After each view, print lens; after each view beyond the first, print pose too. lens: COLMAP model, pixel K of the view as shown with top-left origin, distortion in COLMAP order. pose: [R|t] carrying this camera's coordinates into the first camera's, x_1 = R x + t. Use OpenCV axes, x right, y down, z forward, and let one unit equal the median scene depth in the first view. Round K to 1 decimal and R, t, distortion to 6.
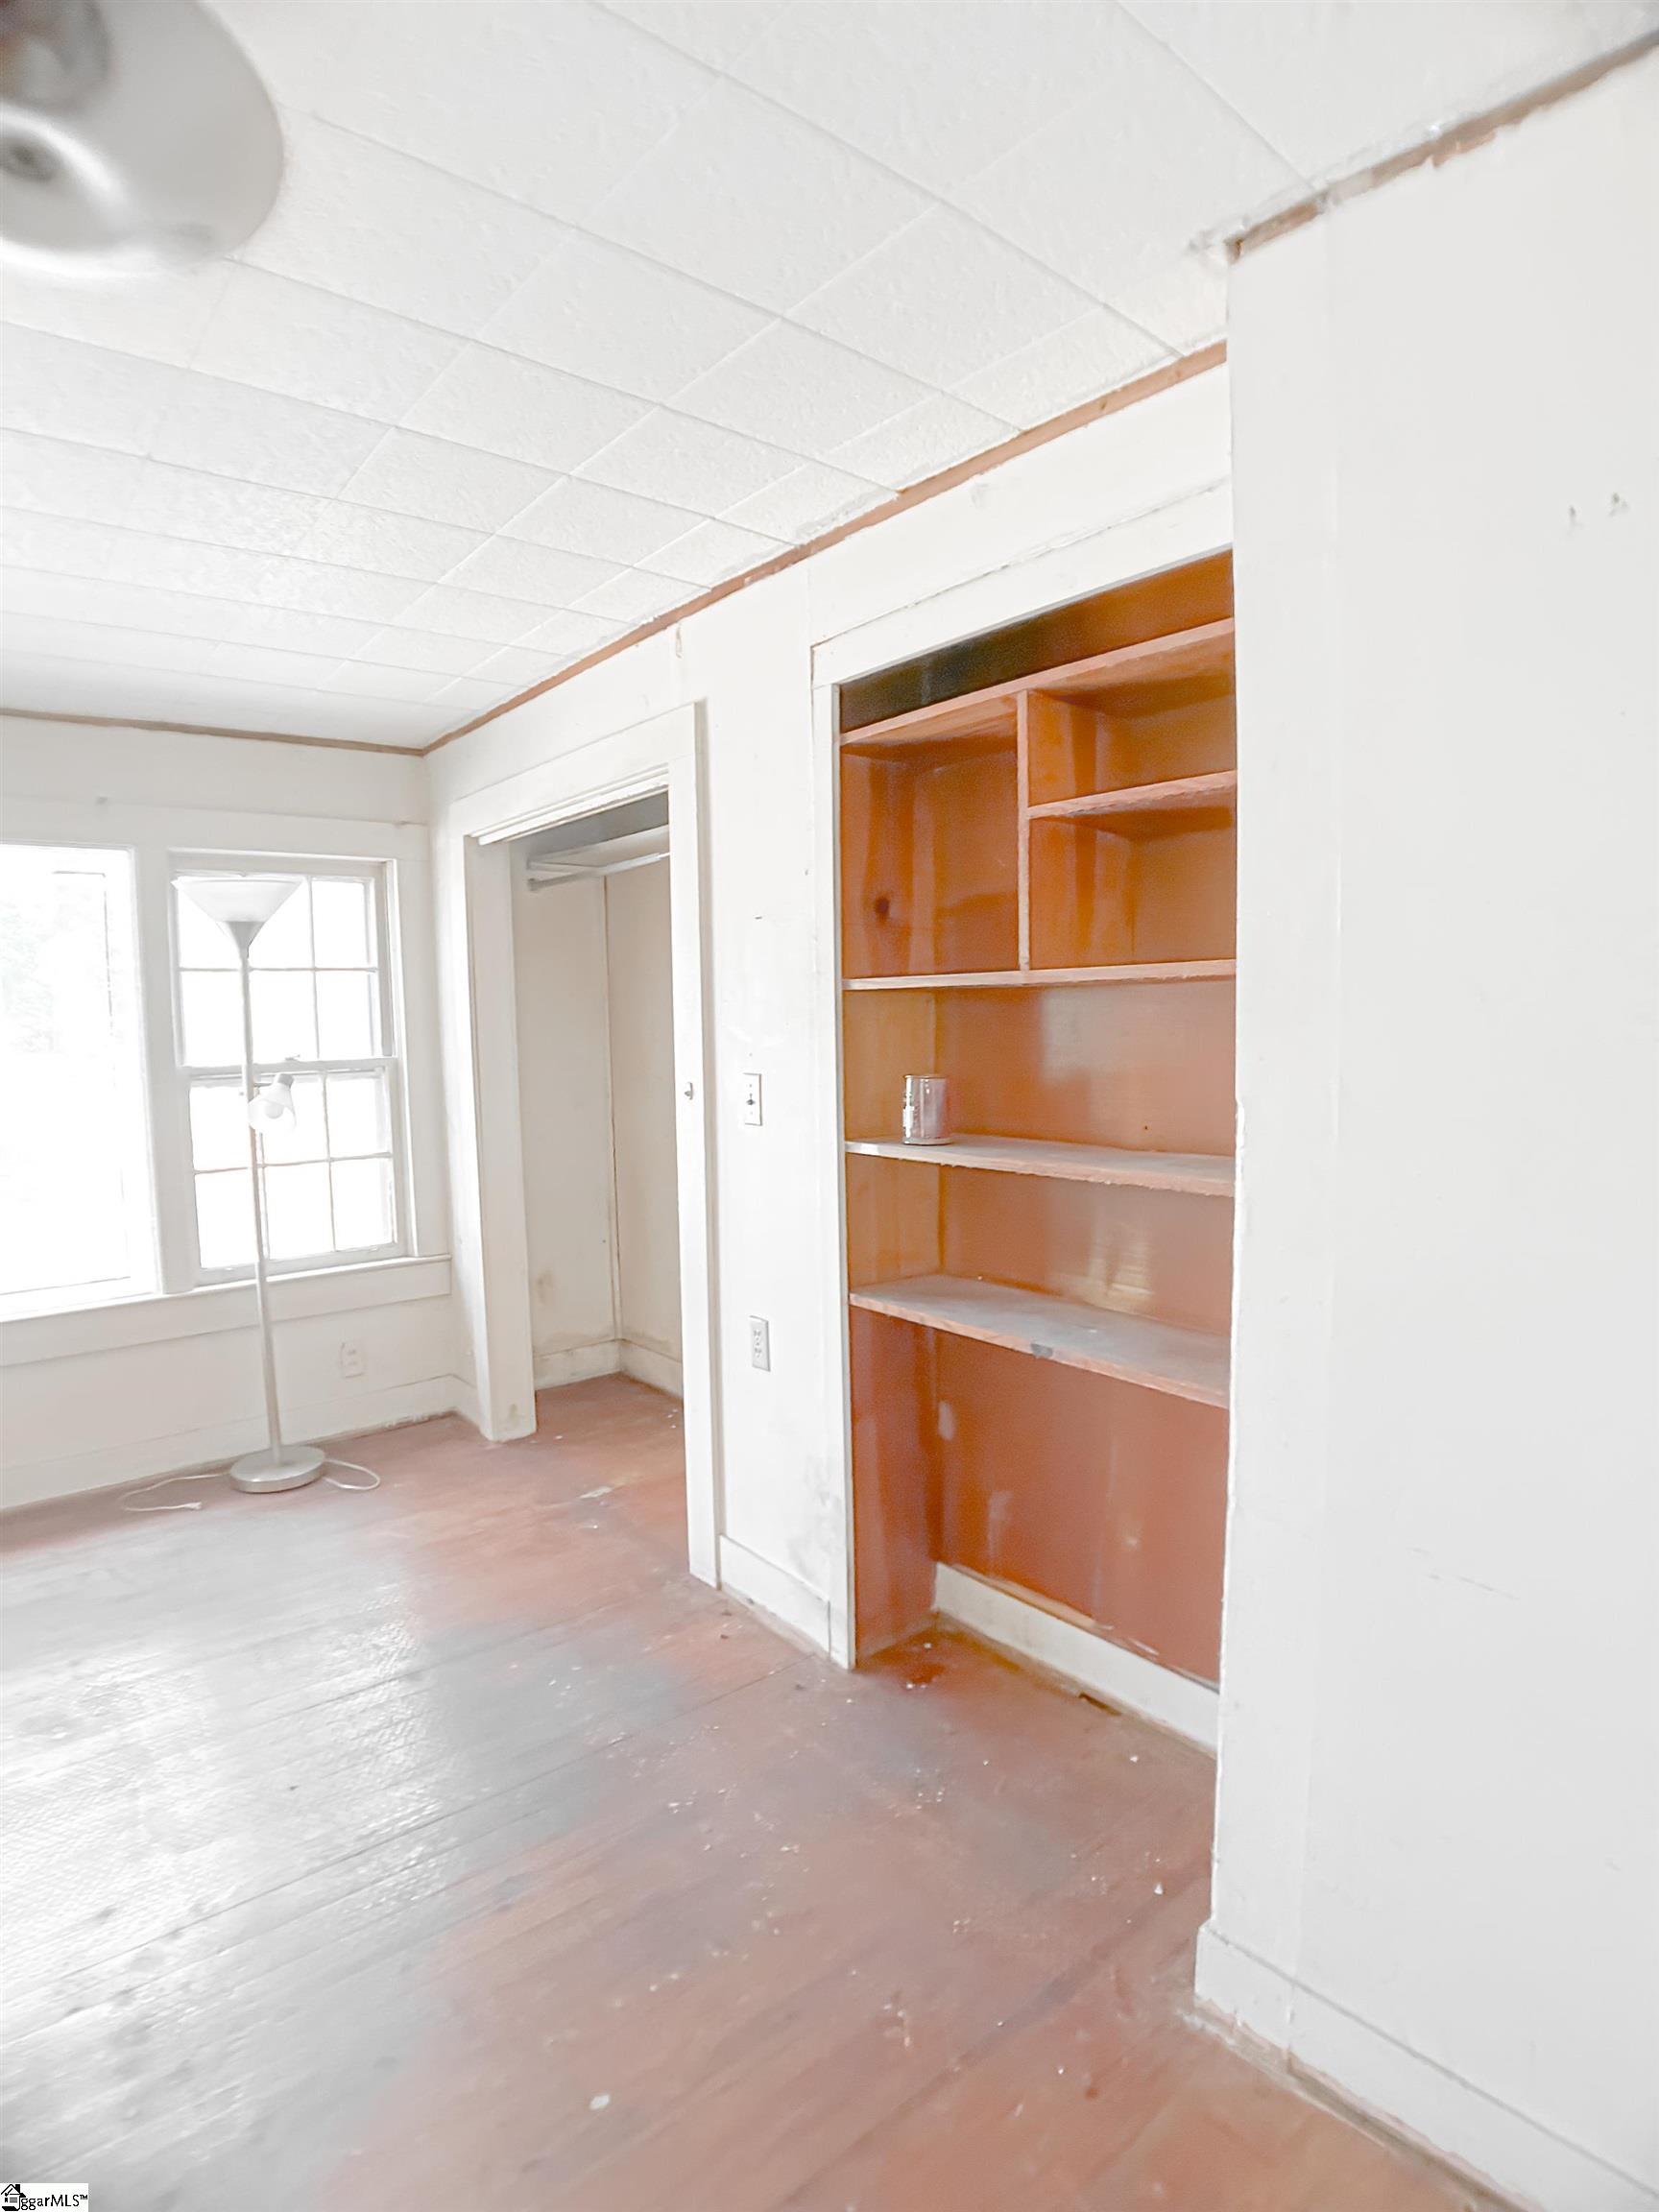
lens RADIAL K [[1173.3, 0, 831.7], [0, 1173.3, 1087.5], [0, 0, 1]] dist [-0.066596, -0.000207]
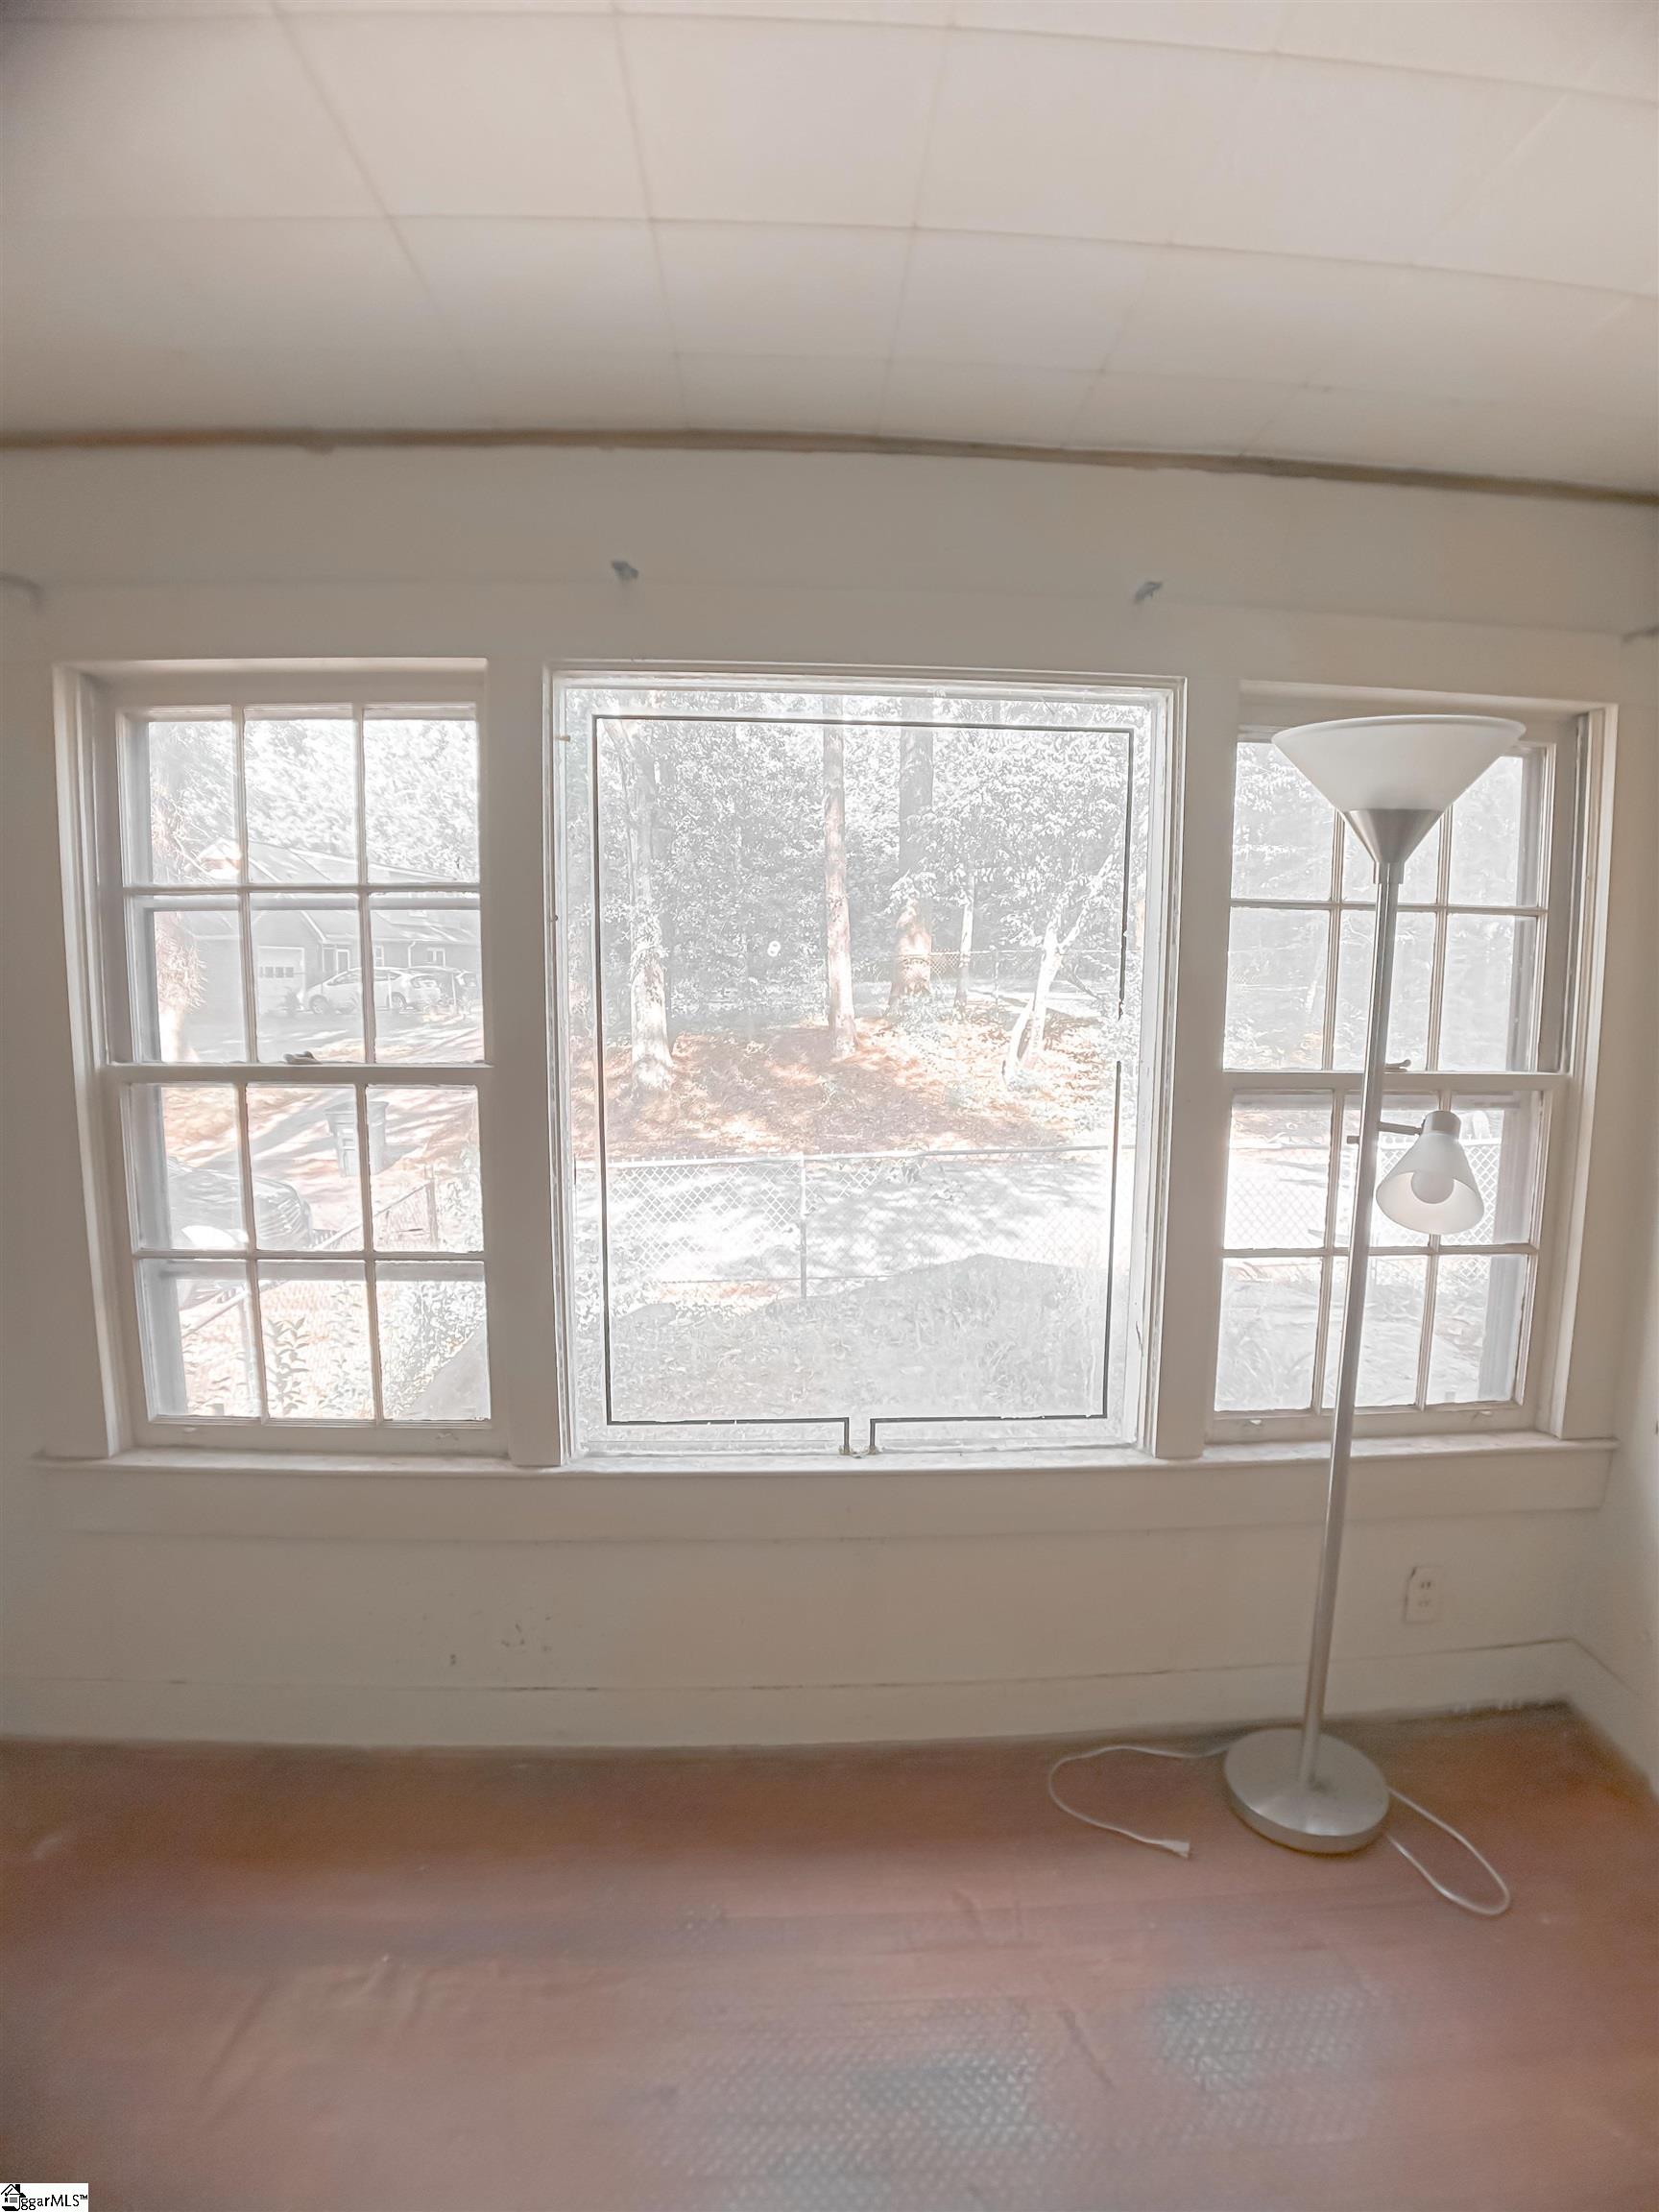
lens RADIAL K [[1173.3, 0, 831.7], [0, 1173.3, 1087.5], [0, 0, 1]] dist [-0.066596, -0.000207]
pose [[0.792711, 0.100264, -0.601296, -0.367156], [-0.070760, 0.994848, 0.072601, -0.038932], [0.605477, -0.015004, 0.795721, 0.415708]]
